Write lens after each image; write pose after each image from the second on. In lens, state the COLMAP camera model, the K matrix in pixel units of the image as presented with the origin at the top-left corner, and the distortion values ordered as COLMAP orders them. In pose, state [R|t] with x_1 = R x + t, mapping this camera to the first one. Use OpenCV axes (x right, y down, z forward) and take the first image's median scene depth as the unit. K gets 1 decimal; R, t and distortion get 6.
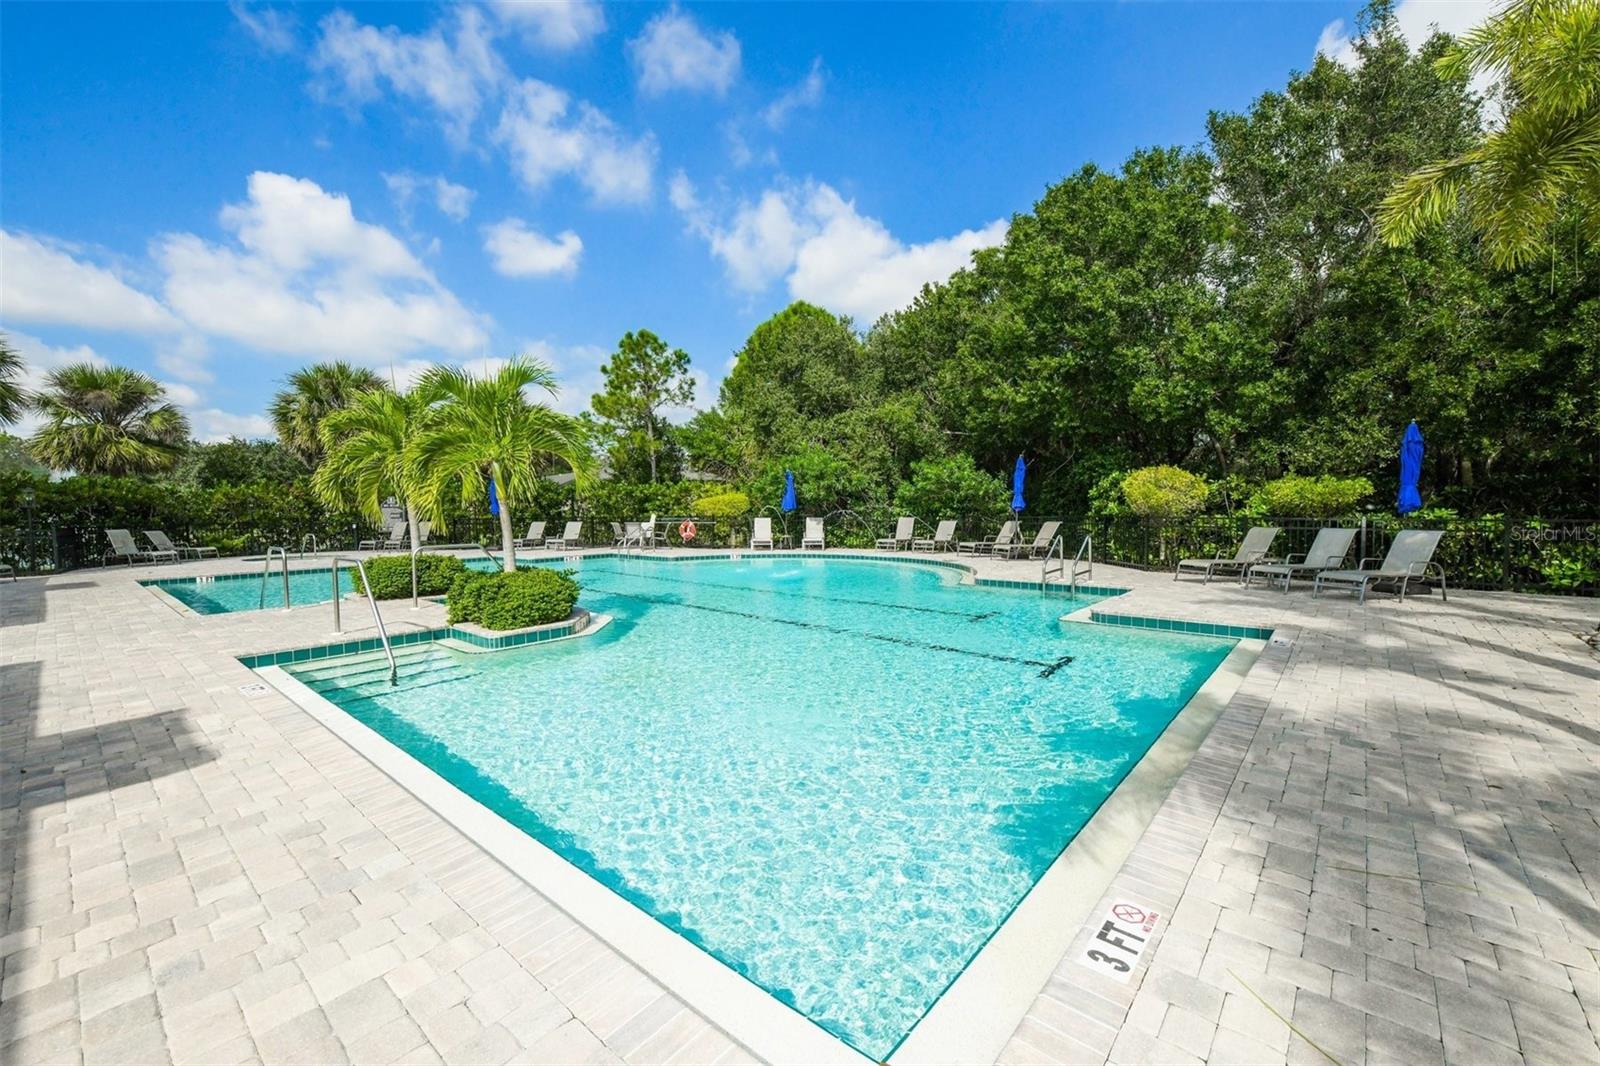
lens RADIAL K [[655.7, 0, 800.0], [0, 655.7, 533.0], [0, 0, 1]] dist [-0.007440, -0.000190]
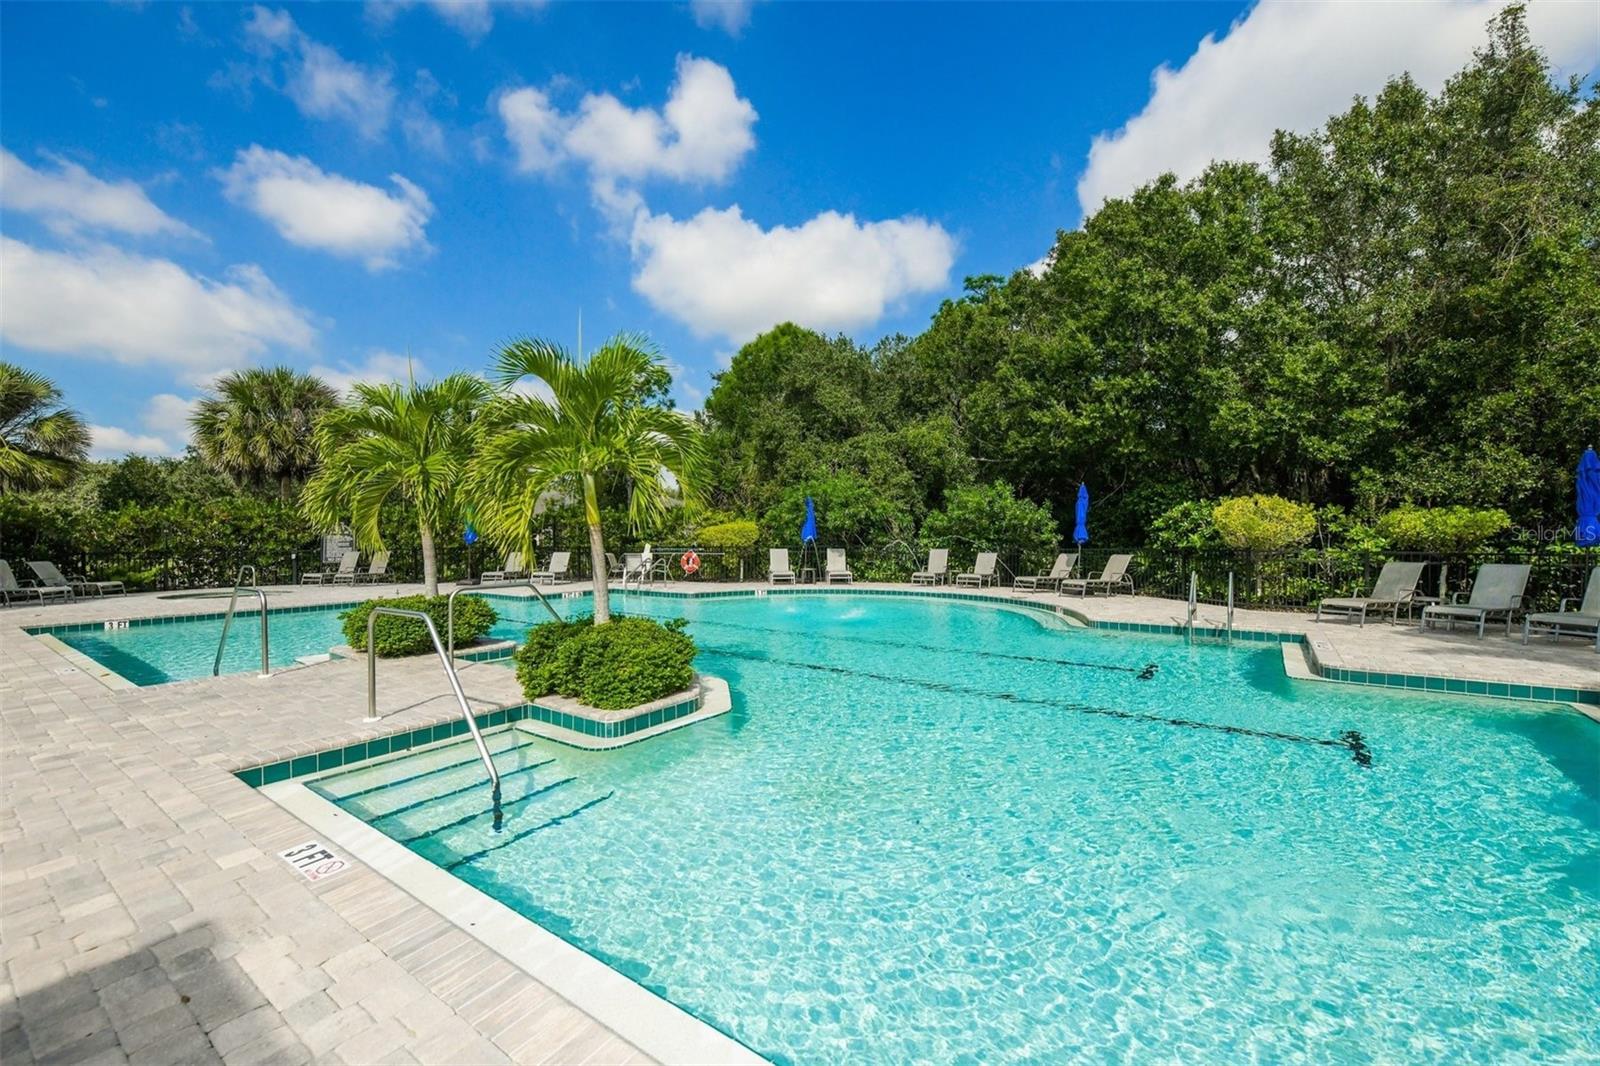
lens RADIAL K [[655.7, 0, 800.0], [0, 655.7, 533.0], [0, 0, 1]] dist [-0.007440, -0.000190]
pose [[0.995473, 0.006398, 0.094825, -0.126681], [-0.002061, 0.998950, -0.045764, -0.003812], [-0.095019, 0.045361, 0.994441, 0.104043]]
